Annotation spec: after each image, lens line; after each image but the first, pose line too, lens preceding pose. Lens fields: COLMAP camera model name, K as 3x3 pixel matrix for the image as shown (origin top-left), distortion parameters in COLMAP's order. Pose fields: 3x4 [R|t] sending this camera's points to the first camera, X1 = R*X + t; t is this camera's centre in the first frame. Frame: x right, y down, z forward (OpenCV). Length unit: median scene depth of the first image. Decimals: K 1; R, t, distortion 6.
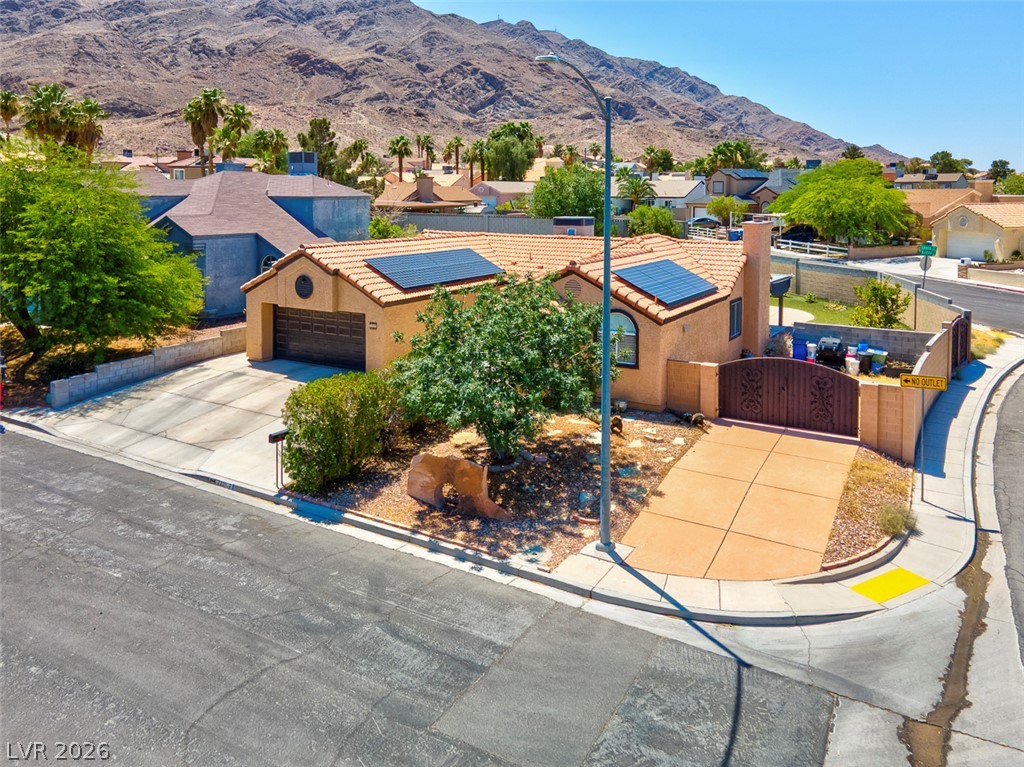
lens RADIAL K [[801.3, 0, 511.7], [0, 801.3, 314.1], [0, 0, 1]] dist [0.033850, 0.000382]
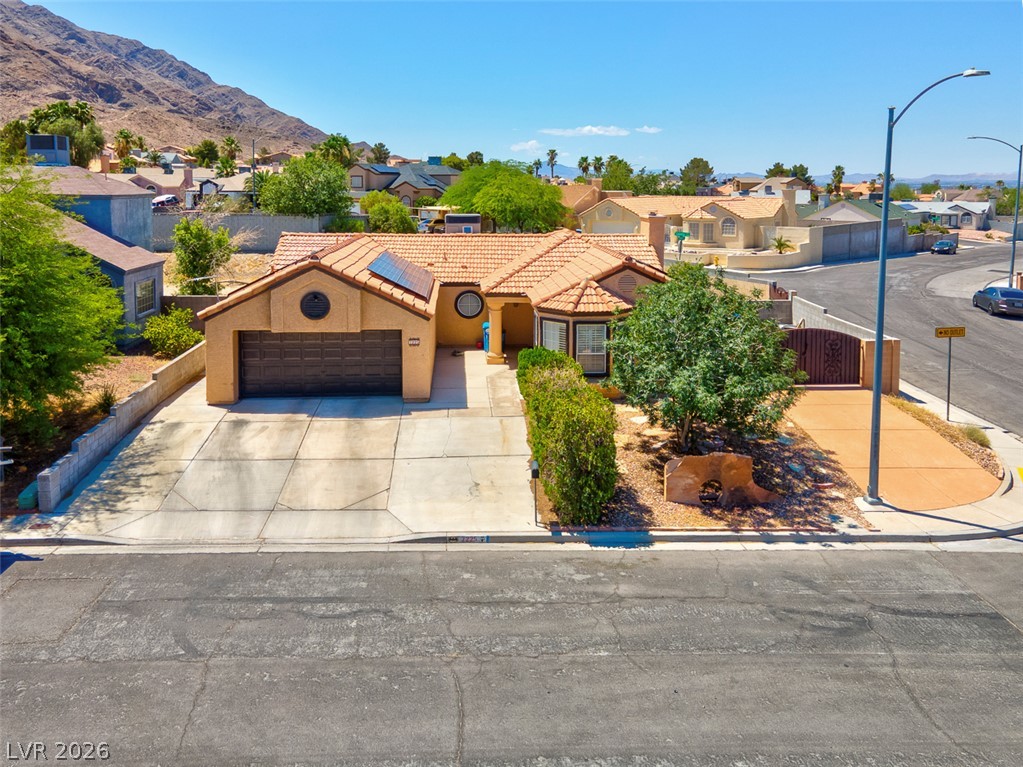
lens RADIAL K [[791.4, 0, 504.7], [0, 791.4, 338.3], [0, 0, 1]] dist [0.035220, 0.009920]
pose [[0.828770, -0.107828, 0.549102, -0.269658], [0.085882, 0.994143, 0.065597, -0.018311], [-0.552959, -0.007207, 0.833177, 0.099872]]
